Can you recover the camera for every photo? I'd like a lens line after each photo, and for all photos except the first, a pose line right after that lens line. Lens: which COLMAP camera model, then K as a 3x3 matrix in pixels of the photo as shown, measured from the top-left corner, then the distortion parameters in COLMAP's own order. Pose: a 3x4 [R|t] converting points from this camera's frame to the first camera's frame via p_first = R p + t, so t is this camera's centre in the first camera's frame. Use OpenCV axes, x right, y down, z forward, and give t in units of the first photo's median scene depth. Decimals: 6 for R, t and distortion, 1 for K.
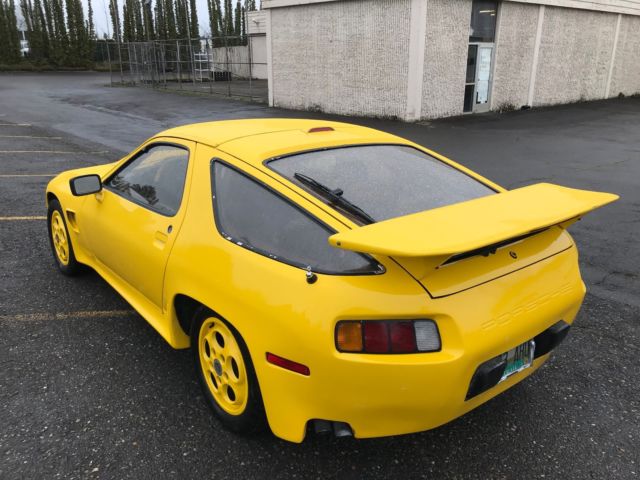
lens RADIAL K [[524.5, 0, 320.9], [0, 524.5, 237.7], [0, 0, 1]] dist [0.021740, -0.017293]
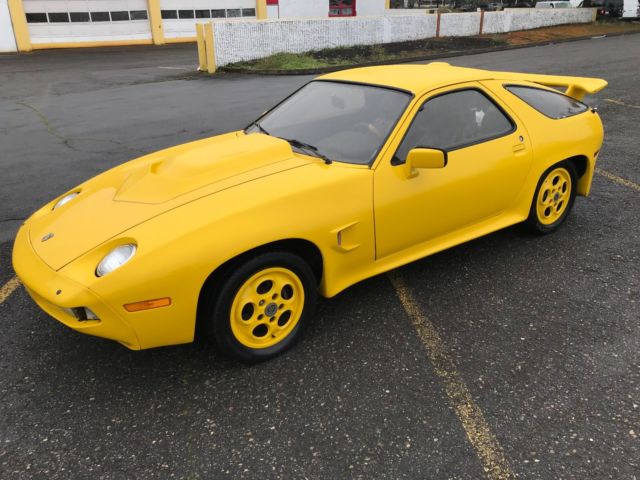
lens RADIAL K [[524.5, 0, 316.1], [0, 524.5, 234.2], [0, 0, 1]] dist [0.021740, -0.017293]
pose [[0.086357, -0.396583, 0.913928, -0.191958], [0.341594, 0.873533, 0.346777, -0.052193], [-0.935872, 0.282245, 0.210906, 0.143409]]
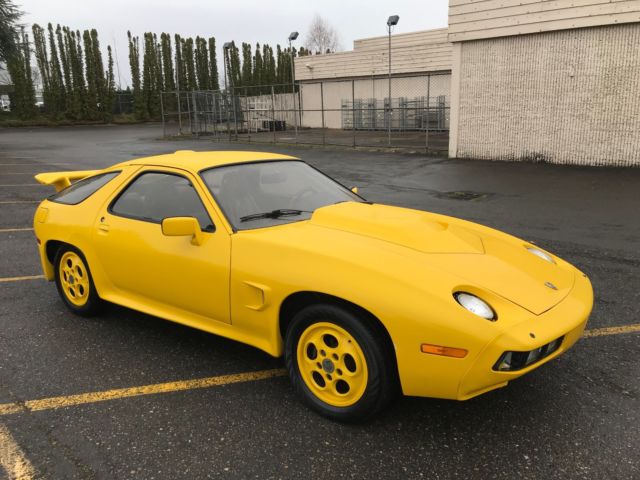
lens RADIAL K [[524.5, 0, 317.5], [0, 524.5, 239.2], [0, 0, 1]] dist [0.021740, -0.017293]
pose [[0.996926, -0.042805, 0.065619, -0.337300], [0.047979, 0.995685, -0.079428, -0.060669], [-0.061936, 0.082333, 0.994678, 0.183316]]
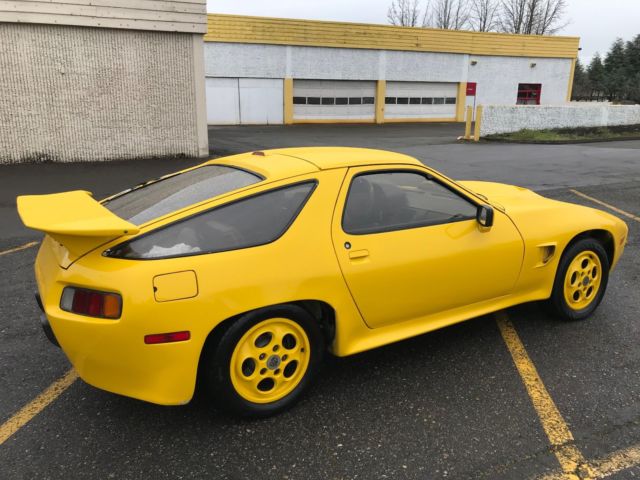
lens RADIAL K [[524.5, 0, 315.8], [0, 524.5, 241.8], [0, 0, 1]] dist [0.021740, -0.017293]
pose [[0.317200, -0.247447, 0.915507, -0.510190], [0.300618, 0.941811, 0.150400, -0.105581], [-0.899451, 0.227511, 0.373130, 0.317323]]
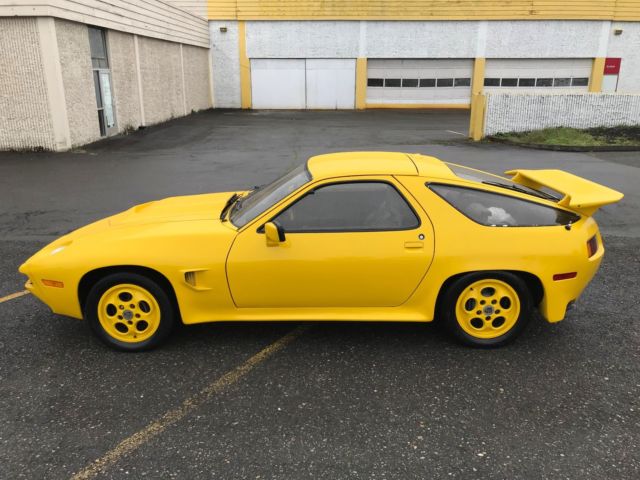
lens RADIAL K [[524.5, 0, 319.7], [0, 524.5, 237.2], [0, 0, 1]] dist [0.021740, -0.017293]
pose [[0.660918, -0.221168, 0.717128, -0.163682], [0.242665, 0.967233, 0.074657, -0.020740], [-0.710142, 0.124680, 0.692931, 0.024775]]
